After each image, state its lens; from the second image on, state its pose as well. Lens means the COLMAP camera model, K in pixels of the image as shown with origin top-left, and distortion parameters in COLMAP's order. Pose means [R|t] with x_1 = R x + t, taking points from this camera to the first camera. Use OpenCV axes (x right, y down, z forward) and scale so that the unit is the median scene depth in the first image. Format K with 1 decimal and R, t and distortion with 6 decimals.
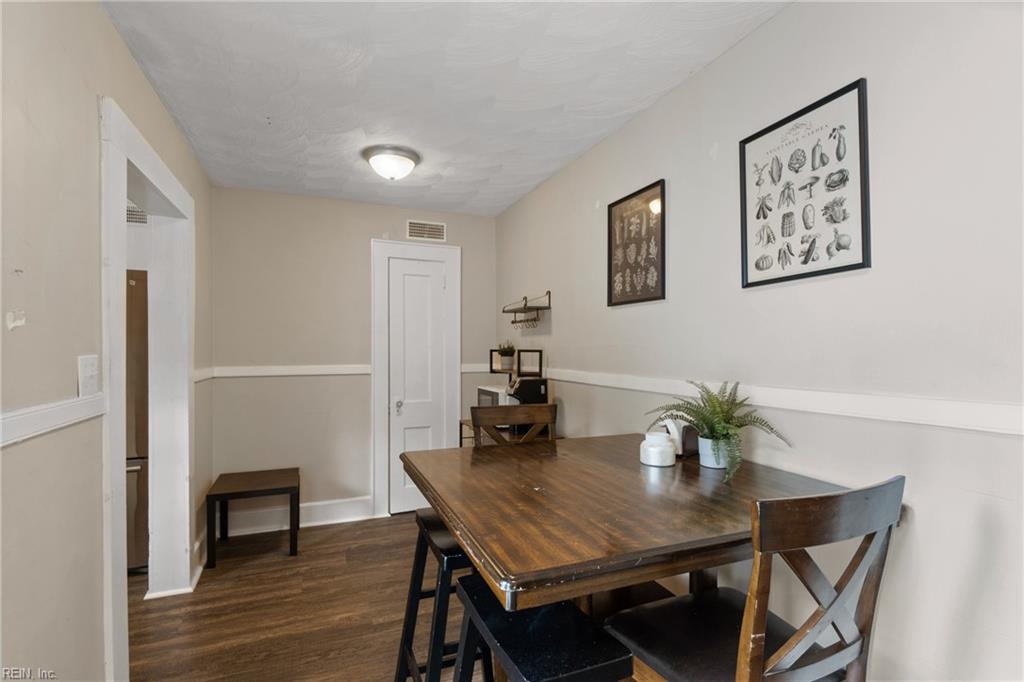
lens RADIAL K [[452.0, 0, 507.1], [0, 452.0, 348.9], [0, 0, 1]] dist [0.000810, 0.000191]
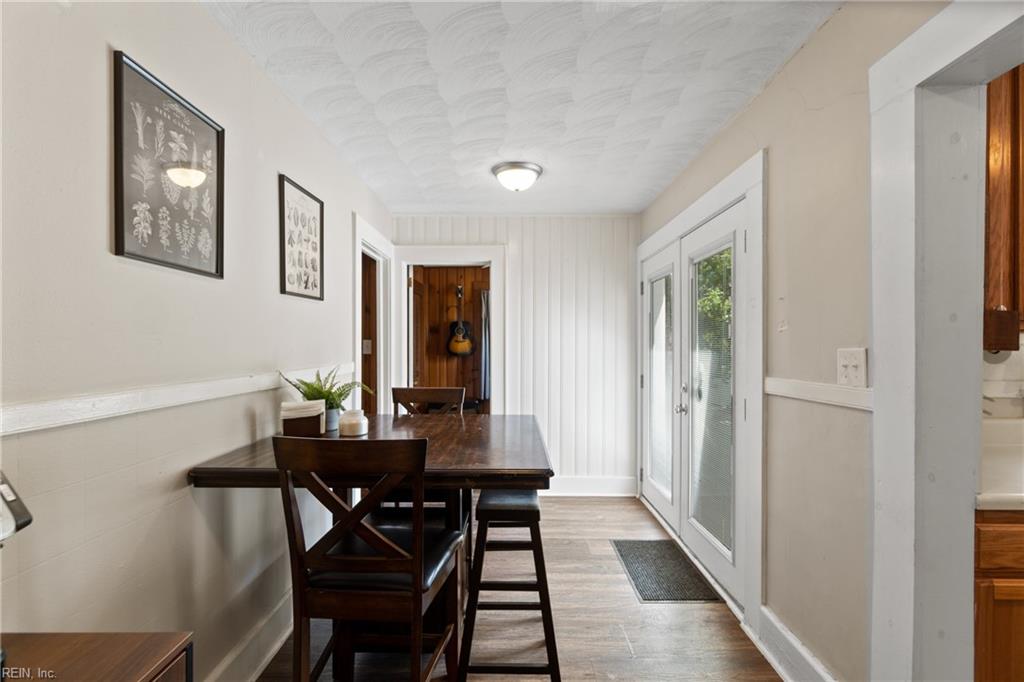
lens RADIAL K [[452.0, 0, 507.1], [0, 452.0, 348.9], [0, 0, 1]] dist [0.000810, 0.000191]
pose [[-0.915300, -0.002713, 0.402765, -0.404765], [-0.000673, 0.999986, 0.005209, 0.007530], [-0.402773, 0.004497, -0.915289, 1.415804]]
